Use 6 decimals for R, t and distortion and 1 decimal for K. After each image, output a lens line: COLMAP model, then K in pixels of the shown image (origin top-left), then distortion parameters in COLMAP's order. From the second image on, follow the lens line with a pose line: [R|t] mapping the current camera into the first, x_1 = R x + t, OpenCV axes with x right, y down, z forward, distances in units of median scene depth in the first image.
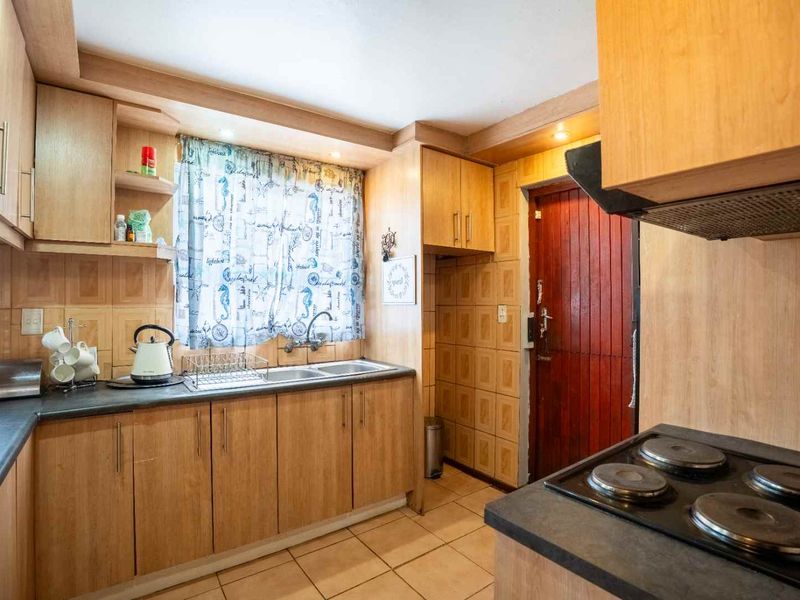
lens RADIAL K [[412.7, 0, 400.0], [0, 412.7, 300.0], [0, 0, 1]] dist [-0.076948, 0.024251]
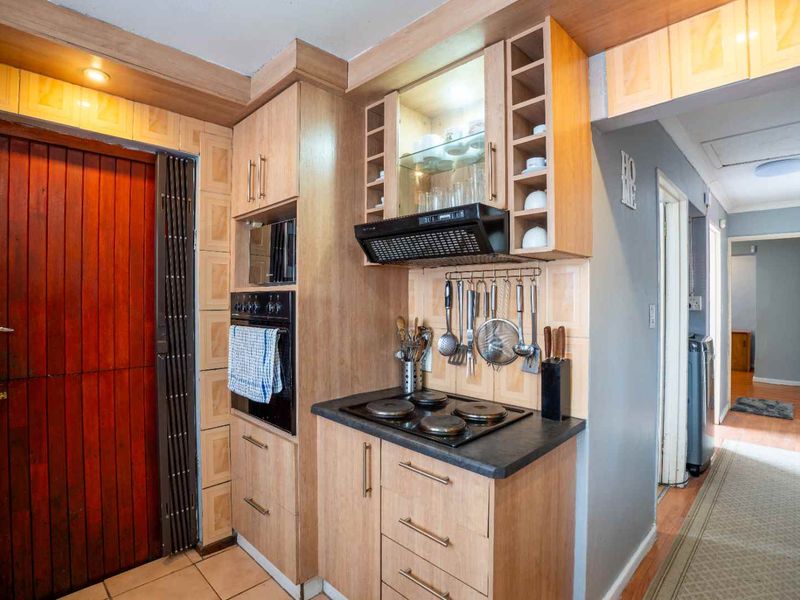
lens RADIAL K [[412.7, 0, 400.0], [0, 412.7, 300.0], [0, 0, 1]] dist [-0.076948, 0.024251]
pose [[-0.151922, -0.004158, 0.988384, -0.636715], [-0.004224, 0.999985, 0.003558, -0.015860], [-0.988383, -0.003635, -0.151938, 0.948015]]
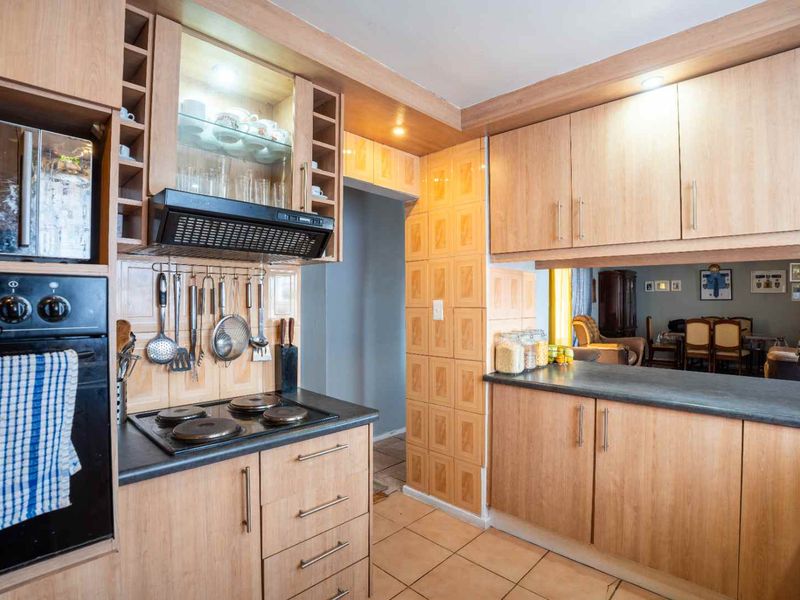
lens RADIAL K [[412.7, 0, 400.0], [0, 412.7, 300.0], [0, 0, 1]] dist [-0.076948, 0.024251]
pose [[-0.985258, -0.003718, -0.171033, 0.274064], [-0.002221, 0.999958, -0.008942, 0.008336], [0.171059, -0.008430, -0.985225, 1.815011]]
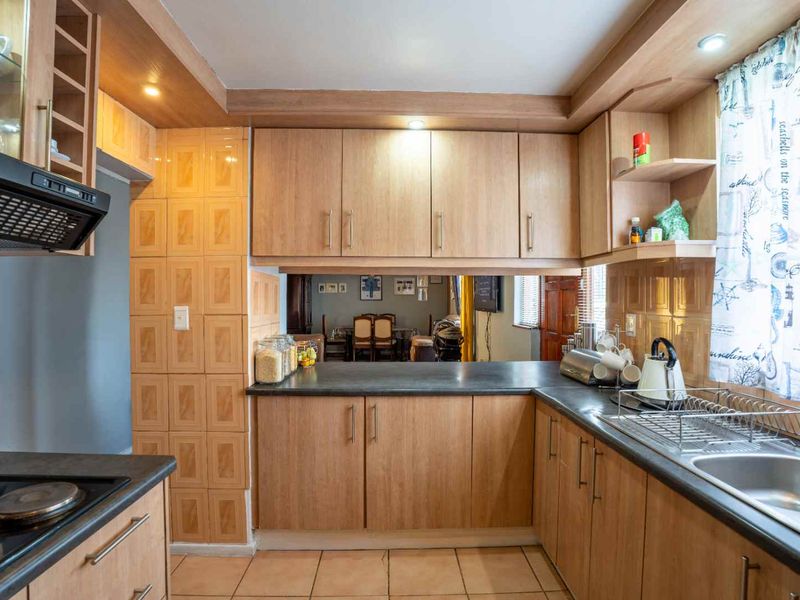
lens RADIAL K [[412.7, 0, 400.0], [0, 412.7, 300.0], [0, 0, 1]] dist [-0.076948, 0.024251]
pose [[-0.572723, -0.002241, -0.819746, 0.574969], [0.003134, 0.999983, -0.004923, -0.022404], [0.819743, -0.005389, -0.572706, 1.547755]]
